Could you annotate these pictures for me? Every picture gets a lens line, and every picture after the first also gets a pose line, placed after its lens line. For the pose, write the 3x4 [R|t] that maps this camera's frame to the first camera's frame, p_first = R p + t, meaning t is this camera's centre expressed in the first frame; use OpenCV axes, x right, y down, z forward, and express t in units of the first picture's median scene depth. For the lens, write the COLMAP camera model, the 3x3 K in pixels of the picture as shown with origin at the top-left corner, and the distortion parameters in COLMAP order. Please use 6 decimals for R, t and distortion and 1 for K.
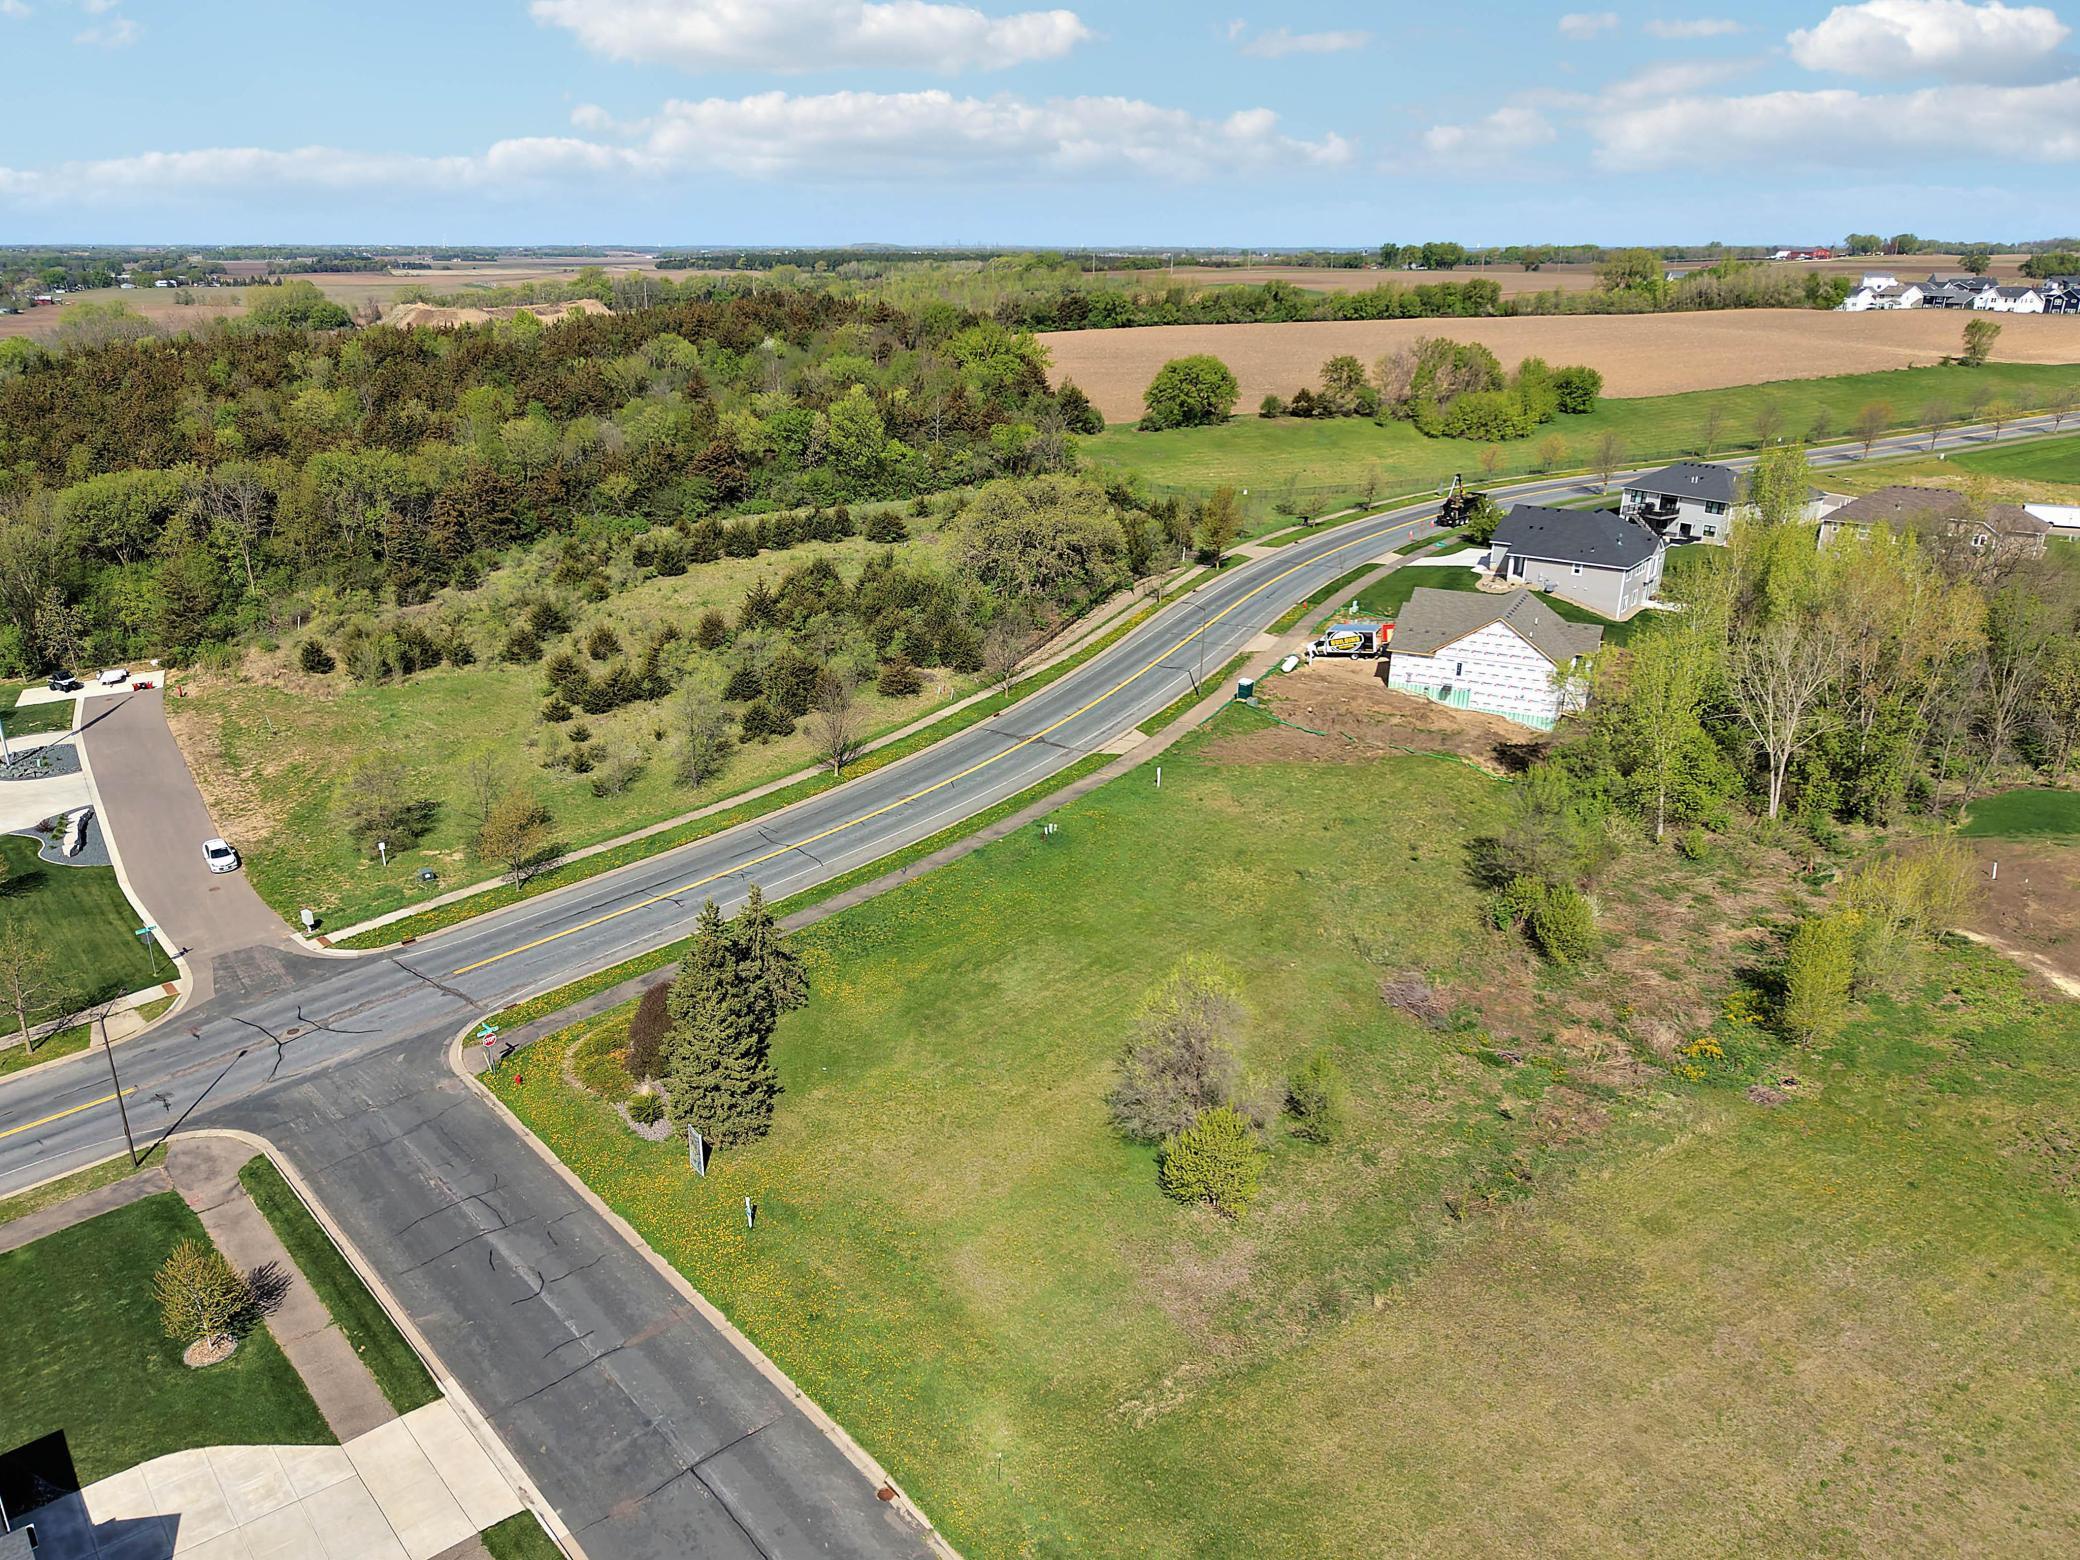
lens RADIAL K [[1419.4, 0, 1014.1], [0, 1419.4, 811.6], [0, 0, 1]] dist [0.014298, -0.005494]
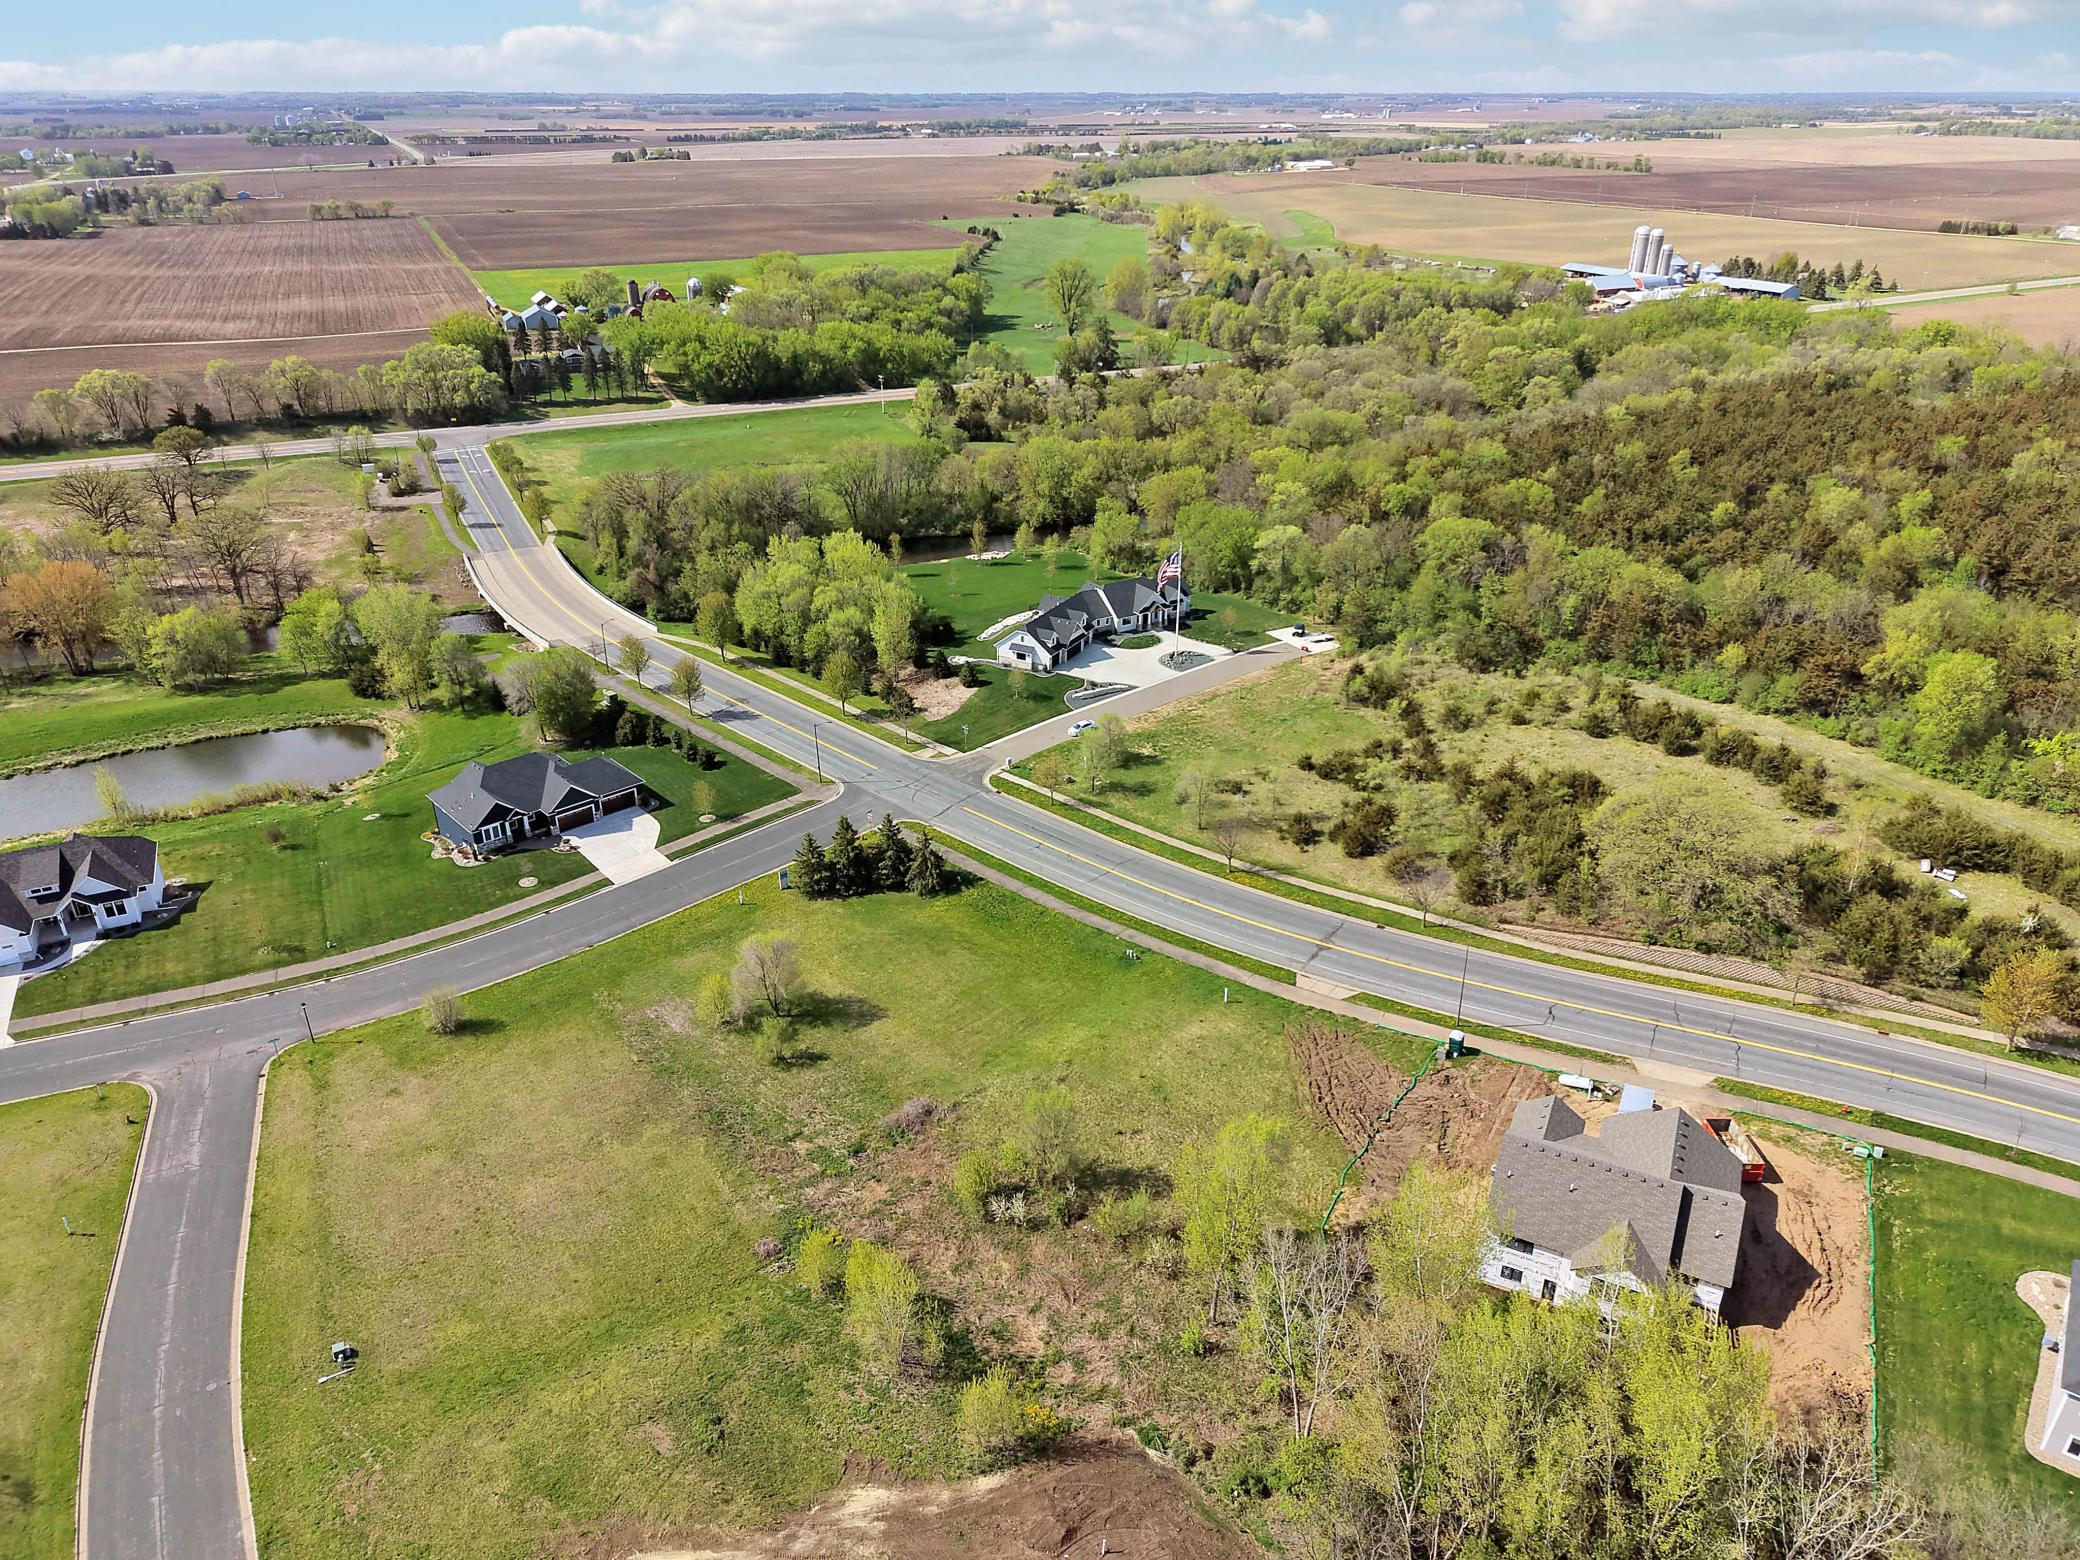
lens RADIAL K [[1408.8, 0, 1040.0], [0, 1408.8, 780.0], [0, 0, 1]] dist [0.086403, -0.117153]
pose [[0.017965, 0.438234, -0.898681, 1.005882], [-0.368117, 0.838588, 0.401571, -0.550577], [0.929606, 0.323606, 0.176386, 0.516846]]
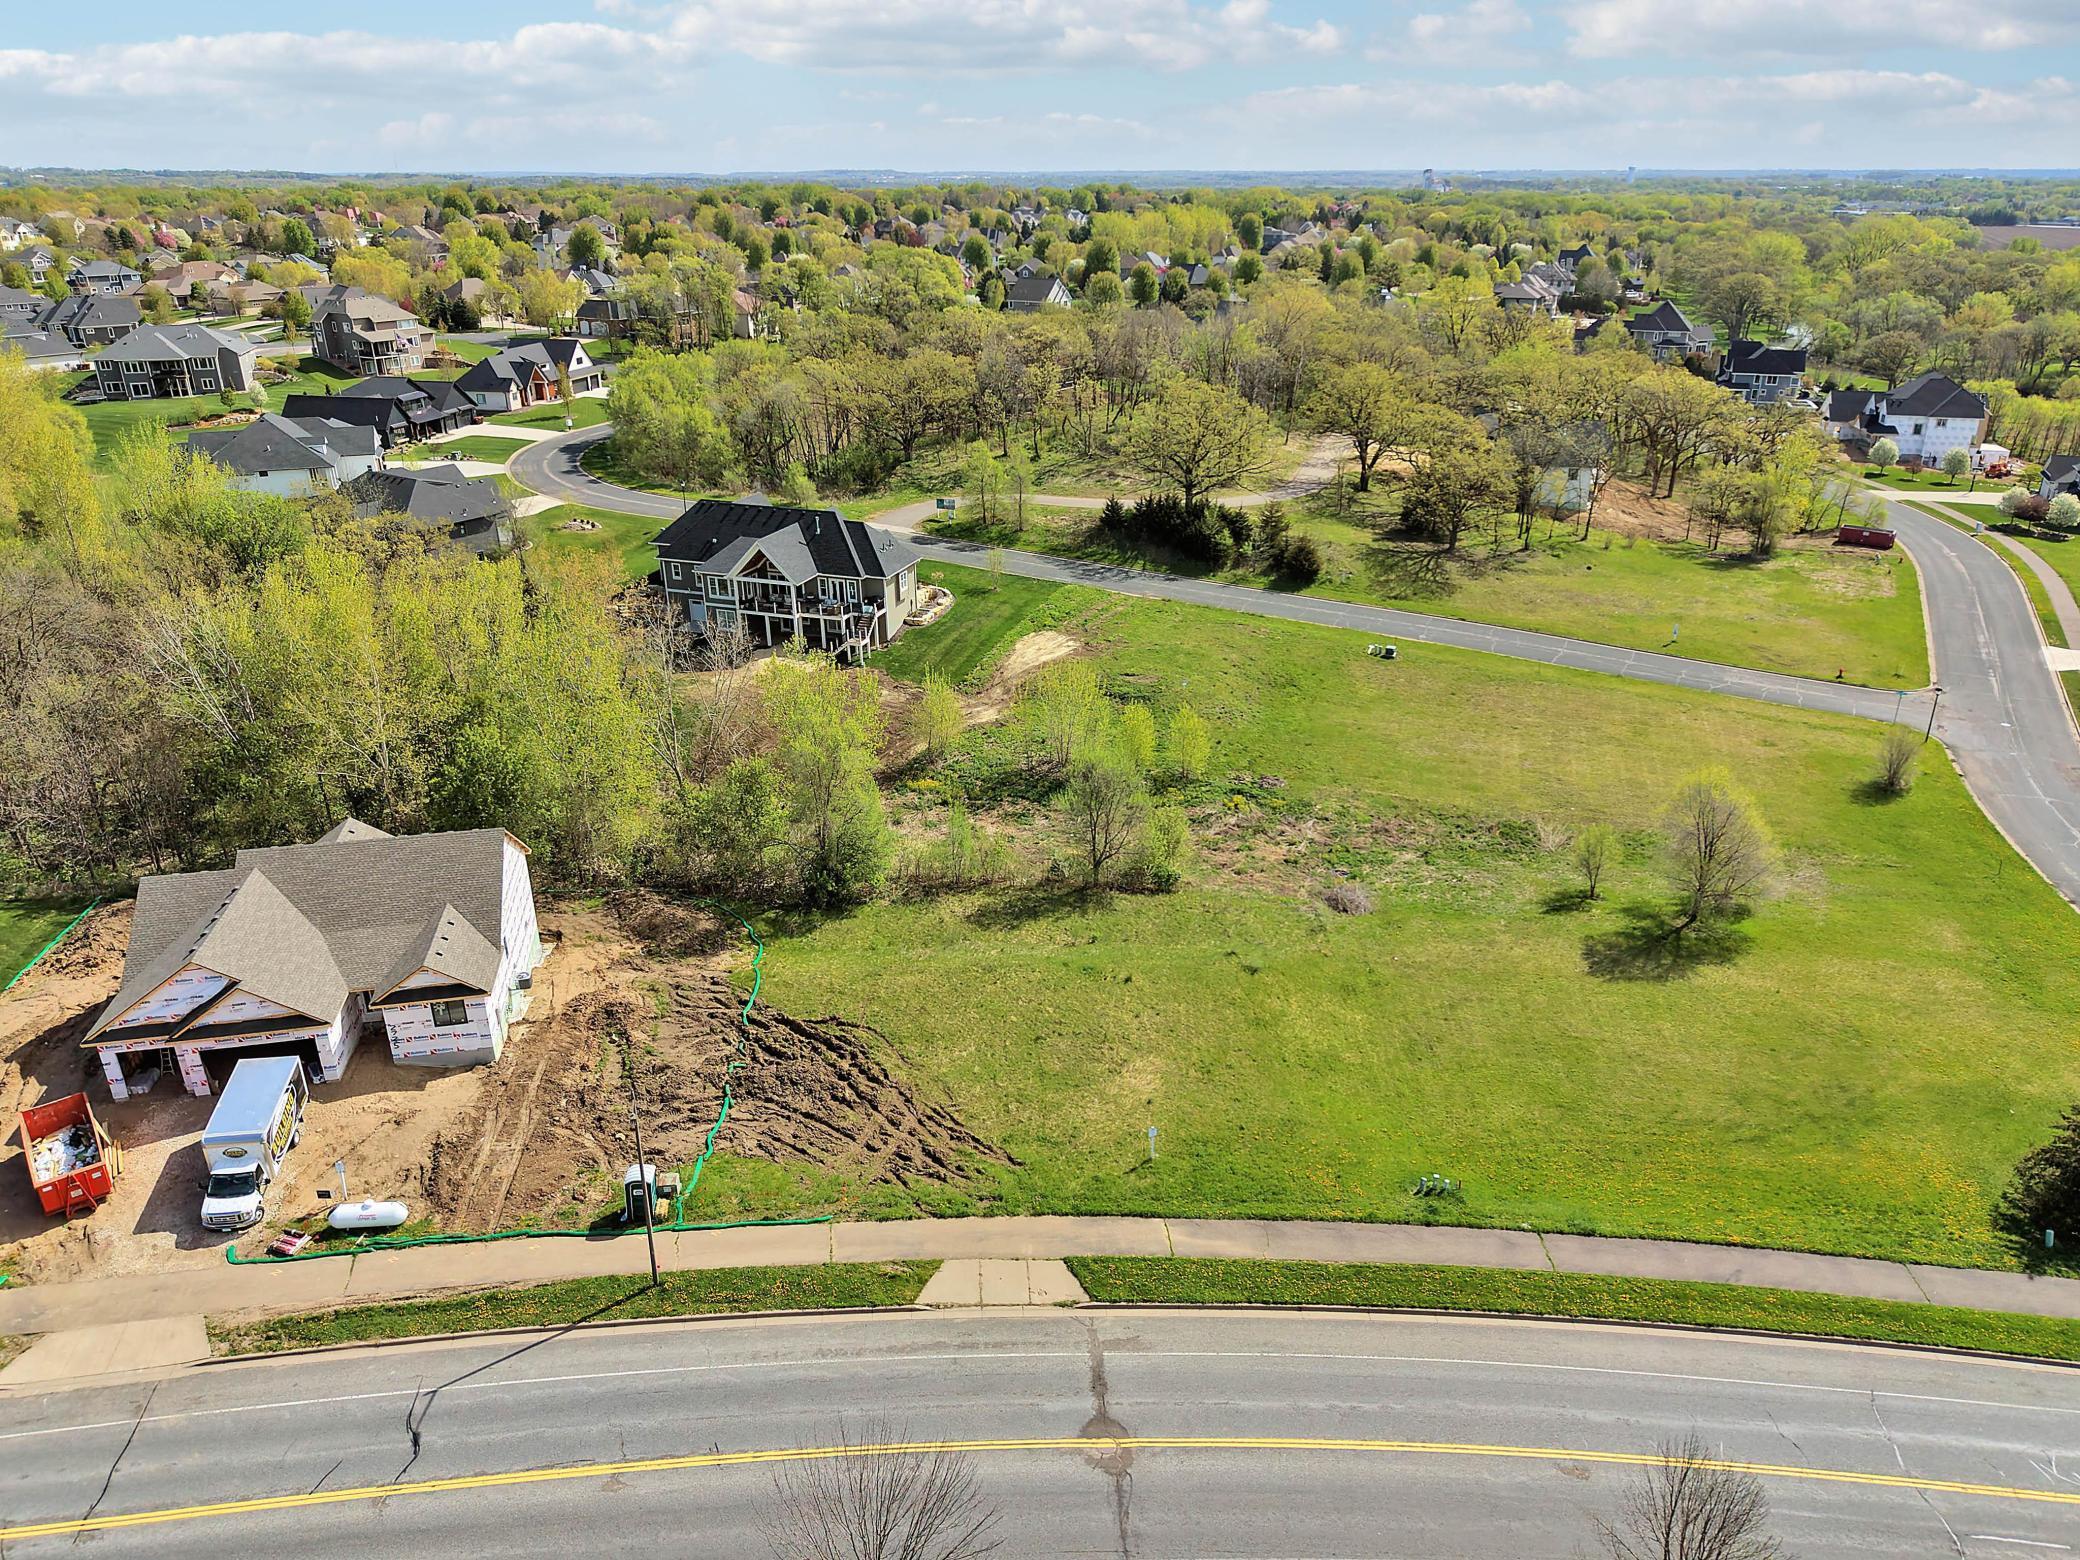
lens RADIAL K [[1398.1, 0, 1051.9], [0, 1398.1, 781.4], [0, 0, 1]] dist [0.031621, -0.028689]
pose [[-0.639000, -0.305177, 0.706078, -0.194879], [0.283997, 0.759474, 0.585273, -0.418346], [-0.714860, 0.574513, -0.398635, 1.048989]]
